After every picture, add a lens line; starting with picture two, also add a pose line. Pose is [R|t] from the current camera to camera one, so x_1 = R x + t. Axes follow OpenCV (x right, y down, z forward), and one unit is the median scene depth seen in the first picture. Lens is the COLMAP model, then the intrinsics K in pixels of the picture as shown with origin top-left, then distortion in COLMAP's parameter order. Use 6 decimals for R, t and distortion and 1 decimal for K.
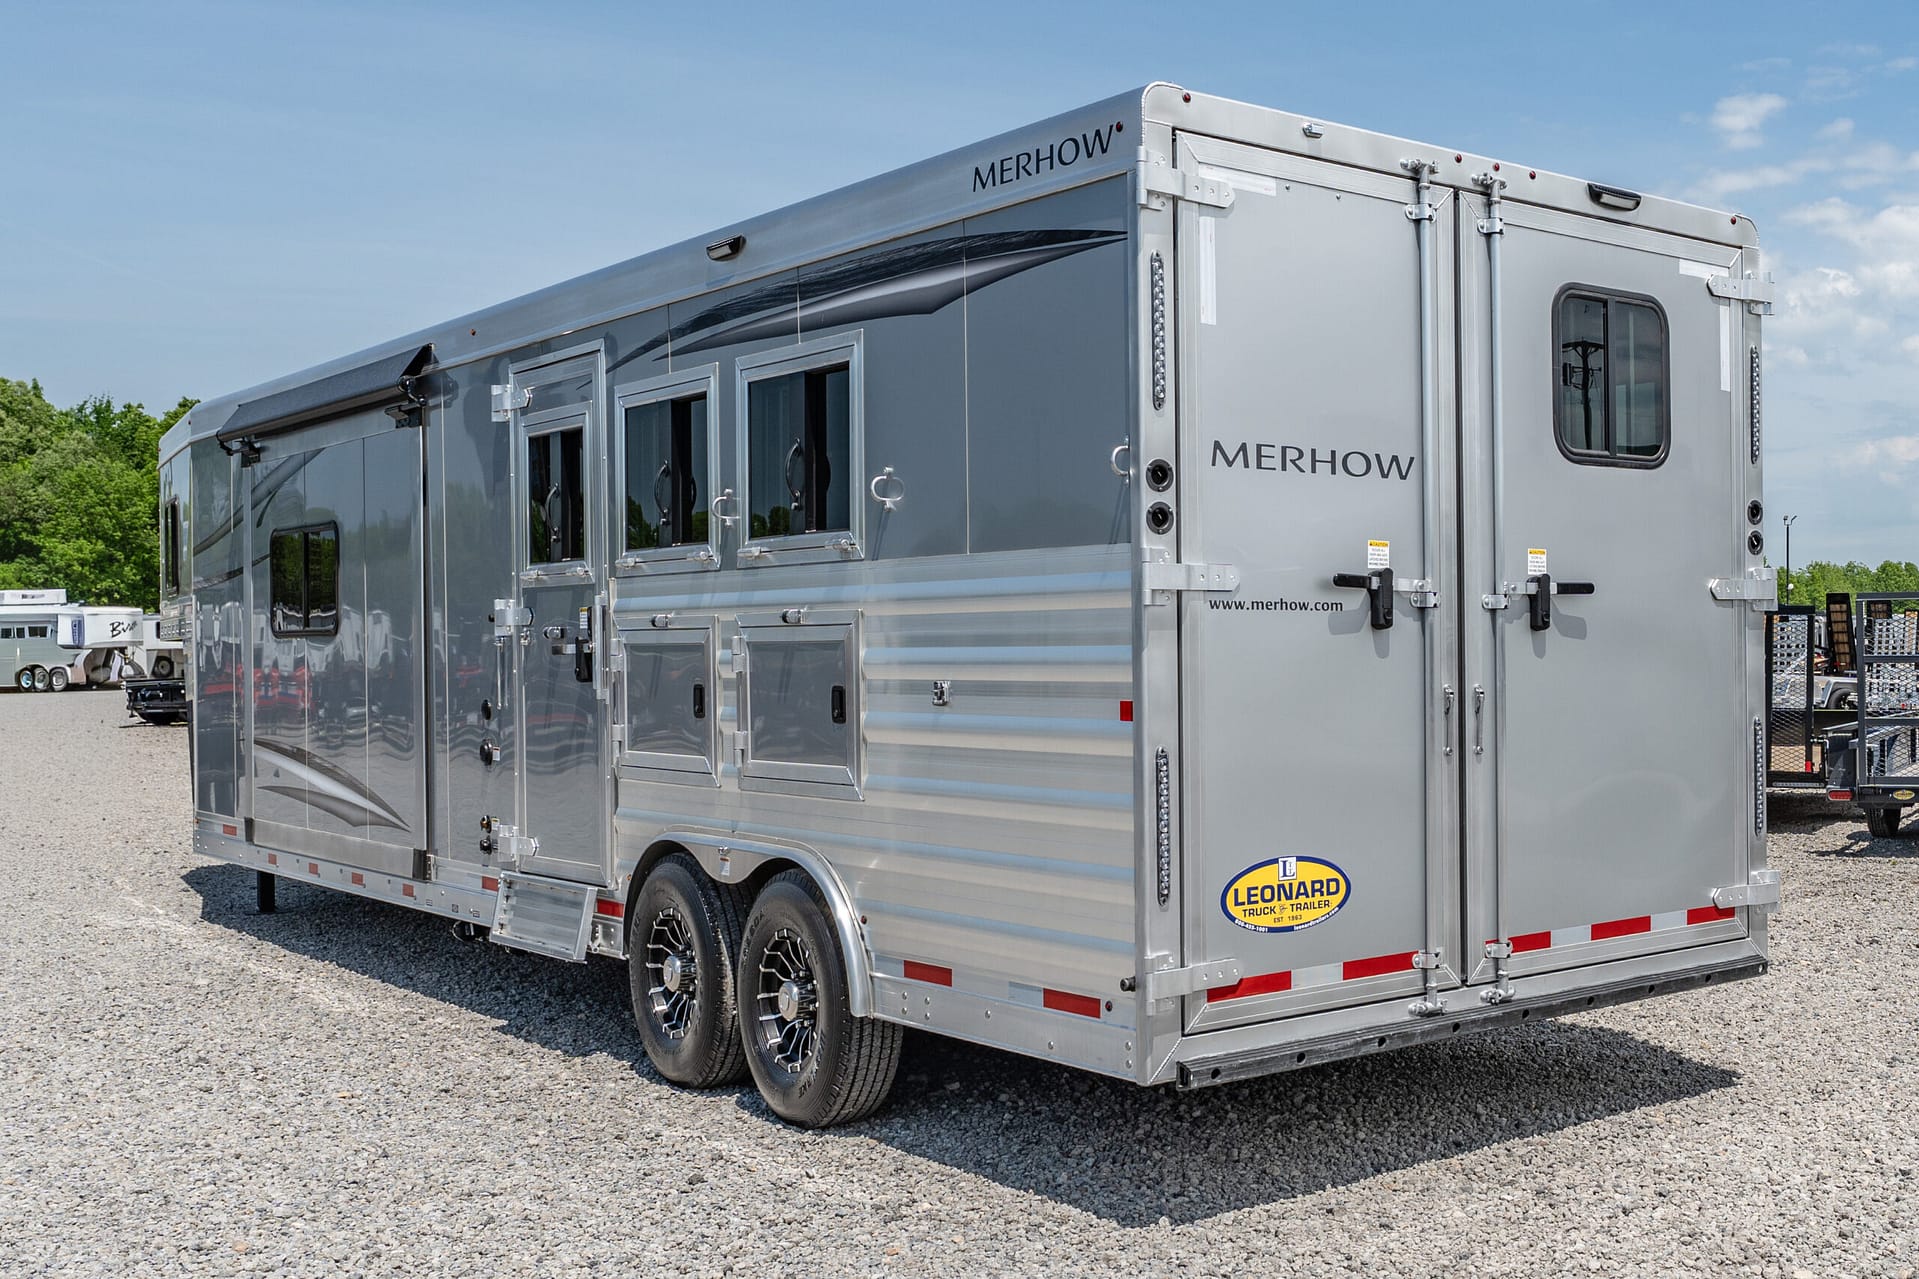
lens RADIAL K [[1261.1, 0, 989.0], [0, 1261.1, 659.9], [0, 0, 1]] dist [0.015899, -0.004238]
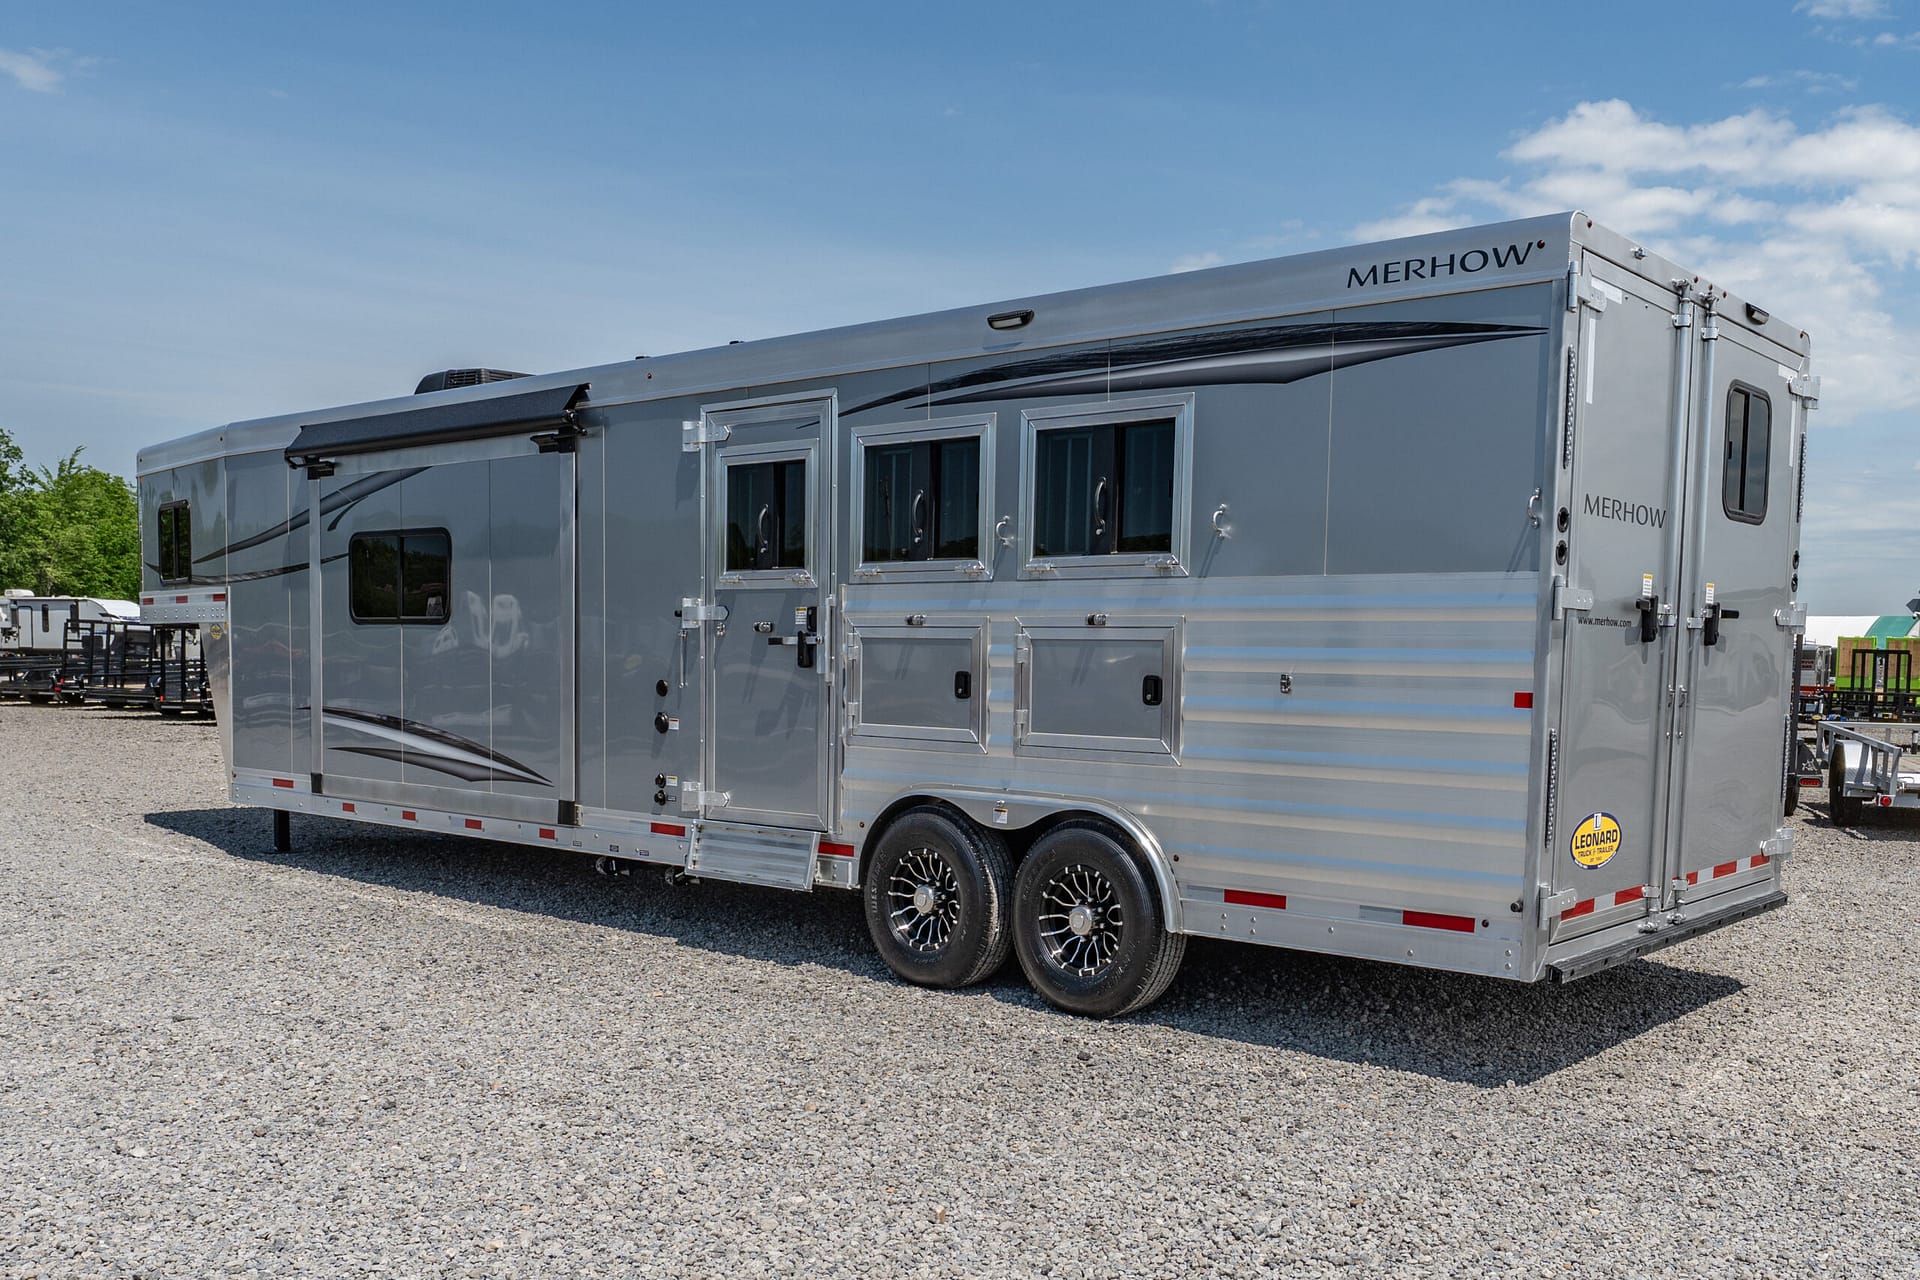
lens RADIAL K [[1030.3, 0, 775.3], [0, 1030.3, 707.7], [0, 0, 1]] dist [0.000163, 0.002817]
pose [[0.997288, 0.019934, 0.070841, -0.527032], [-0.023460, 0.998509, 0.049298, 0.009679], [-0.069753, -0.050826, 0.996269, -0.007642]]
